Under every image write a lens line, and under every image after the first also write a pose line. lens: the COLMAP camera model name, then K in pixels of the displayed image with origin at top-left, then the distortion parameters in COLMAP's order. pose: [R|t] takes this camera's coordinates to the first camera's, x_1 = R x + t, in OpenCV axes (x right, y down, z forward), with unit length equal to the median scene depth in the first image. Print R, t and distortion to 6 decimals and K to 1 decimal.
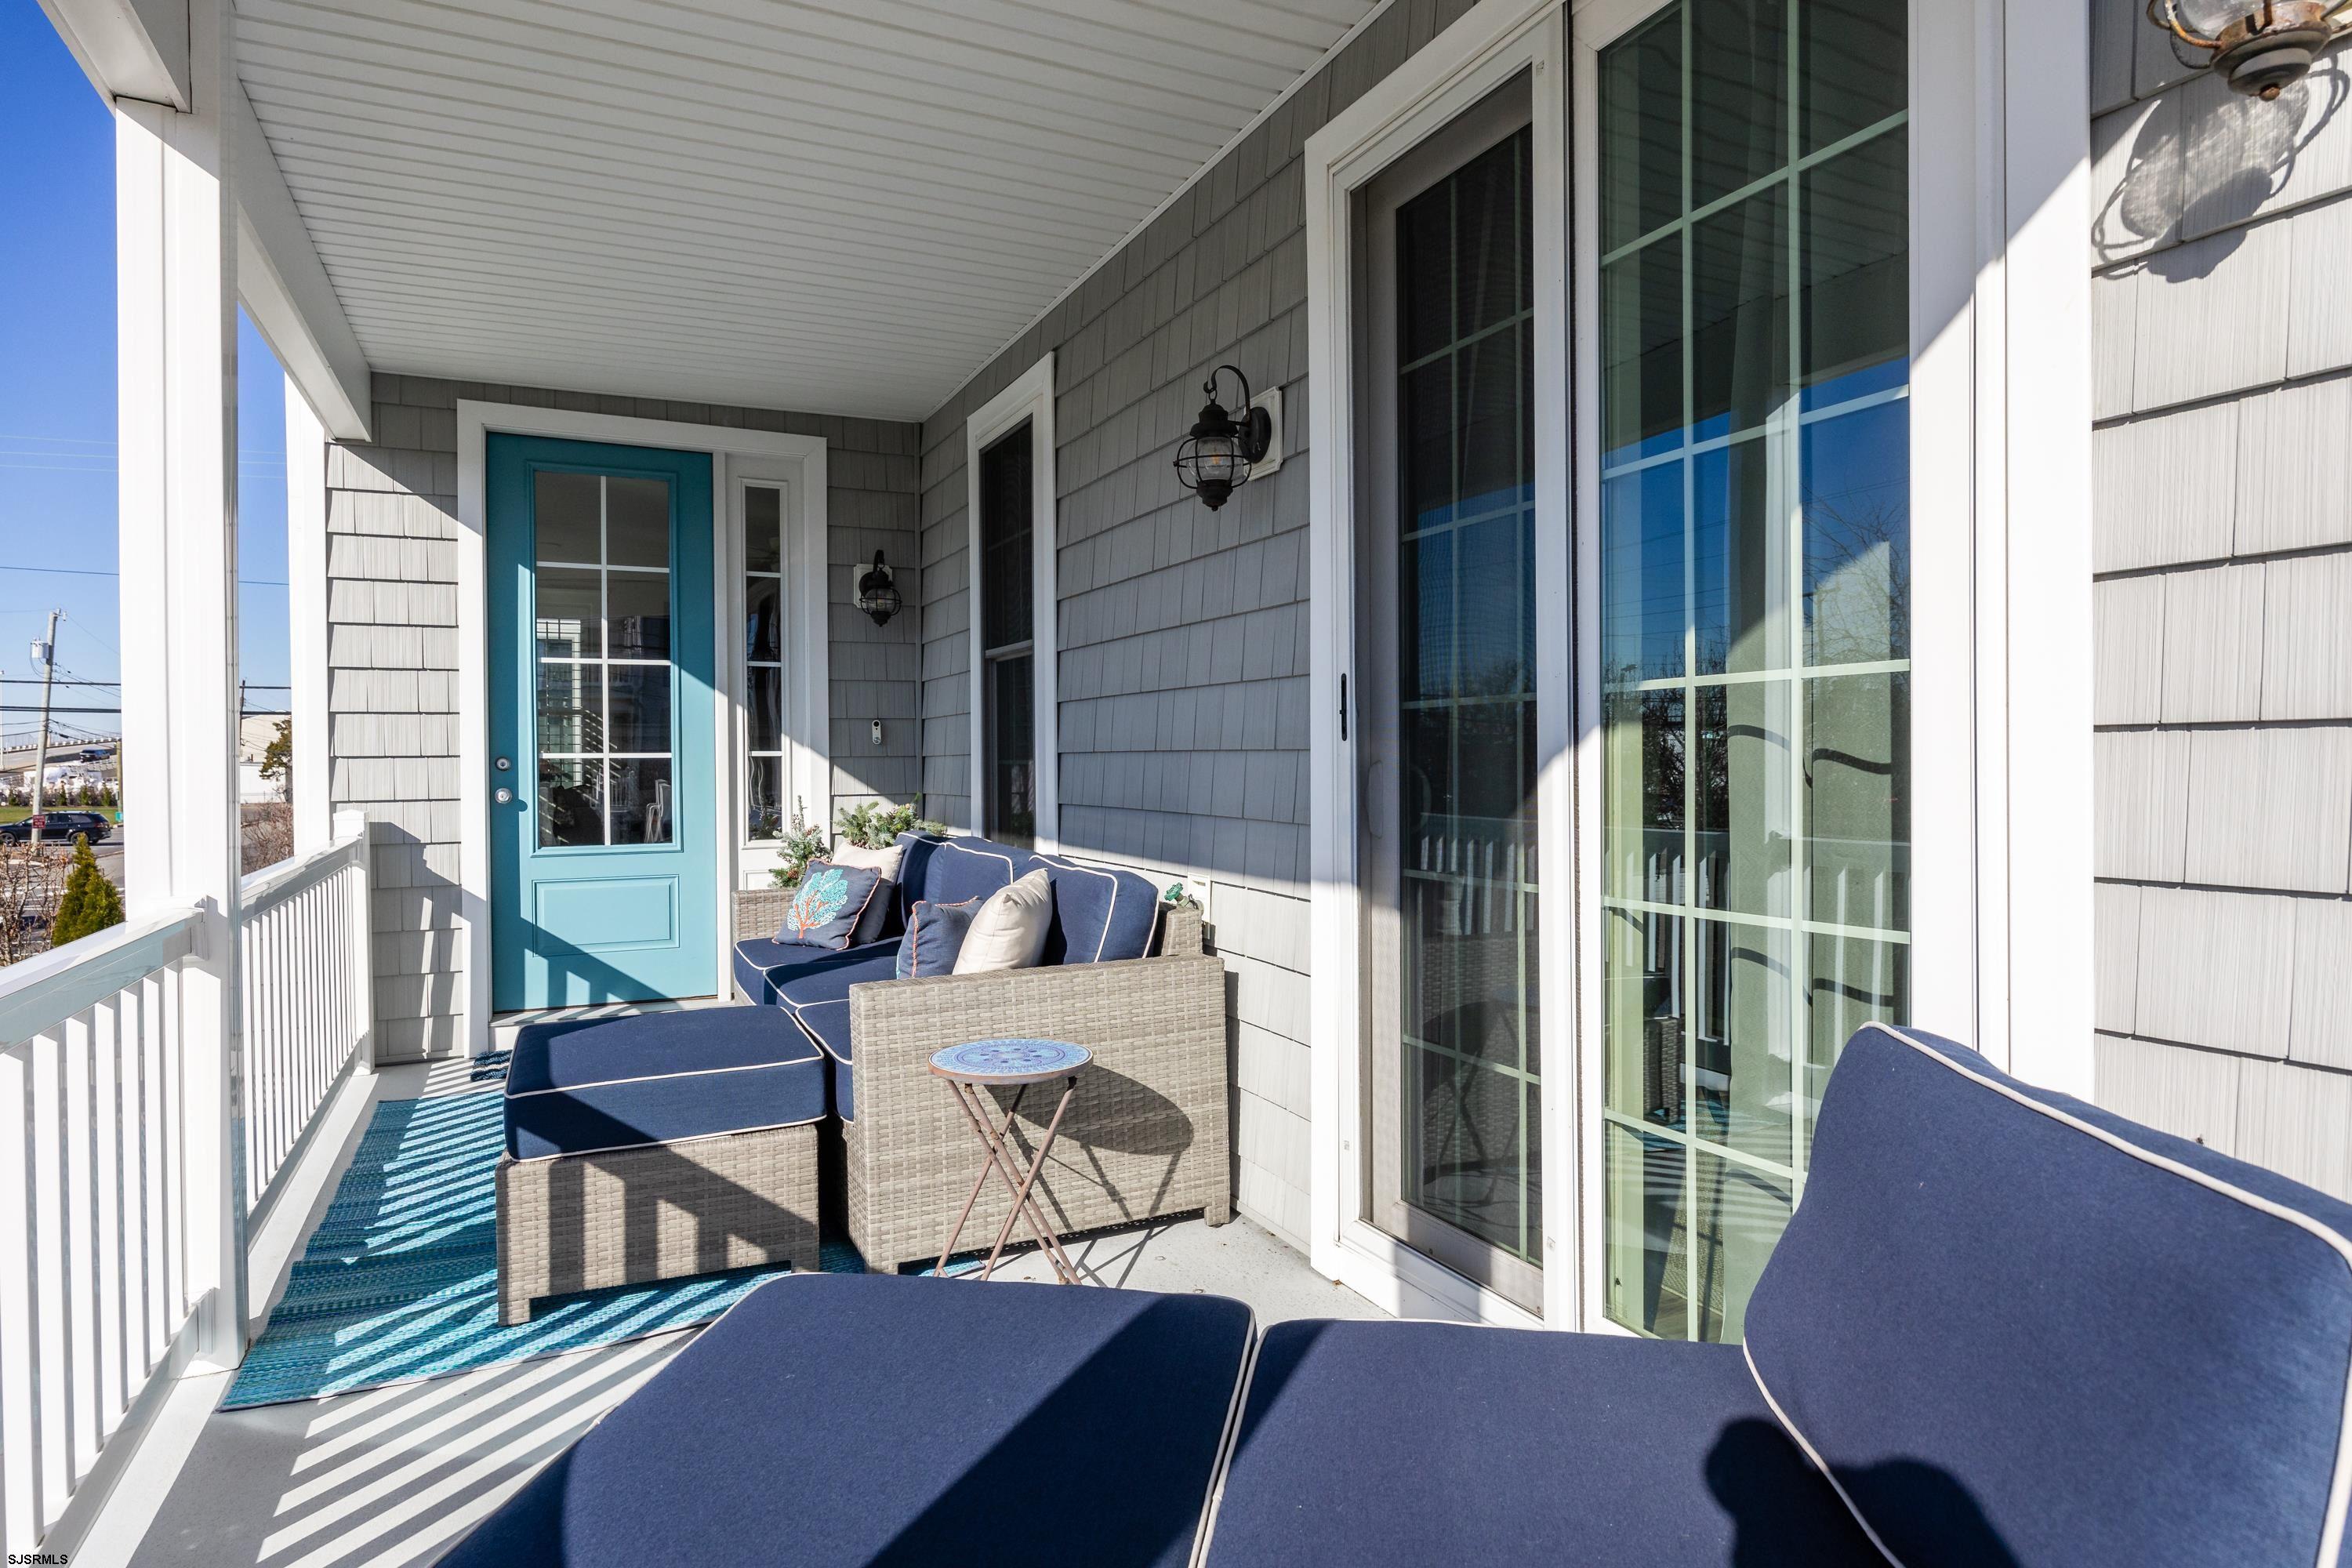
lens RADIAL K [[1340.5, 0, 1155.9], [0, 1340.5, 776.5], [0, 0, 1]] dist [0.000535, 0.010130]
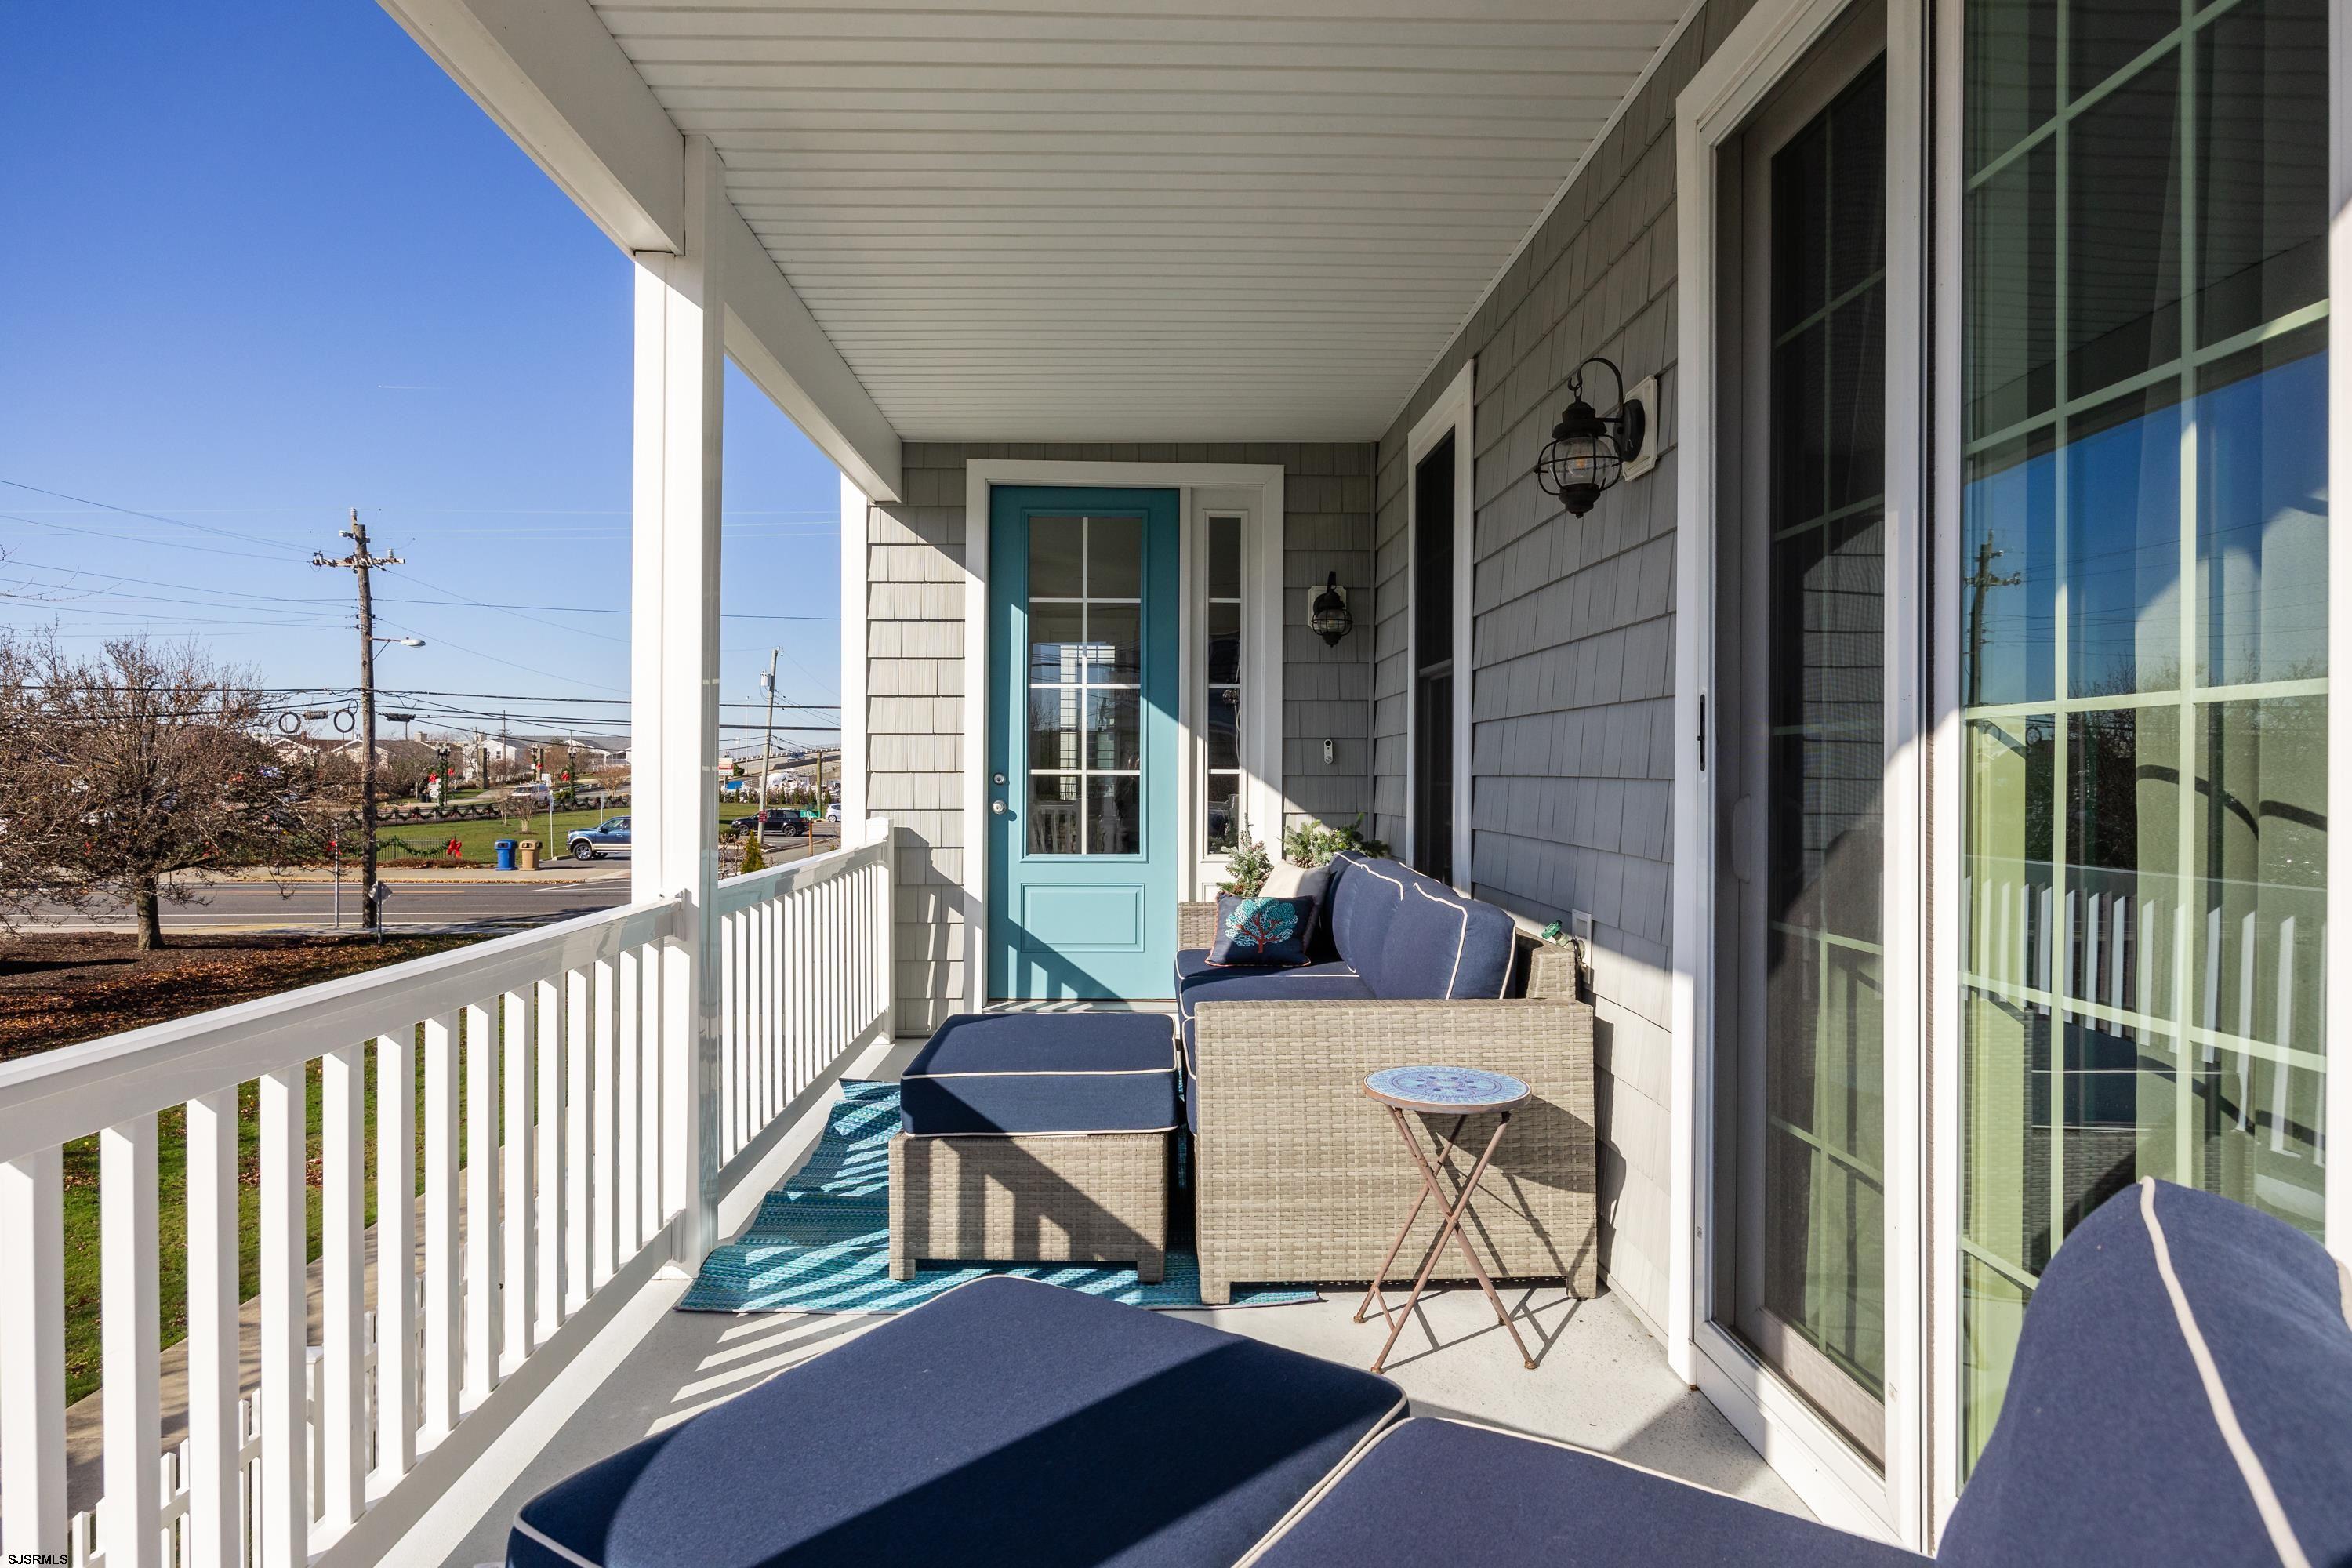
lens RADIAL K [[1340.5, 0, 1155.9], [0, 1340.5, 776.5], [0, 0, 1]] dist [0.000535, 0.010130]
pose [[0.913007, 0.011901, -0.407771, 0.114238], [-0.015948, 0.999852, -0.006527, -0.007613], [0.407633, 0.012463, 0.913061, 0.033288]]
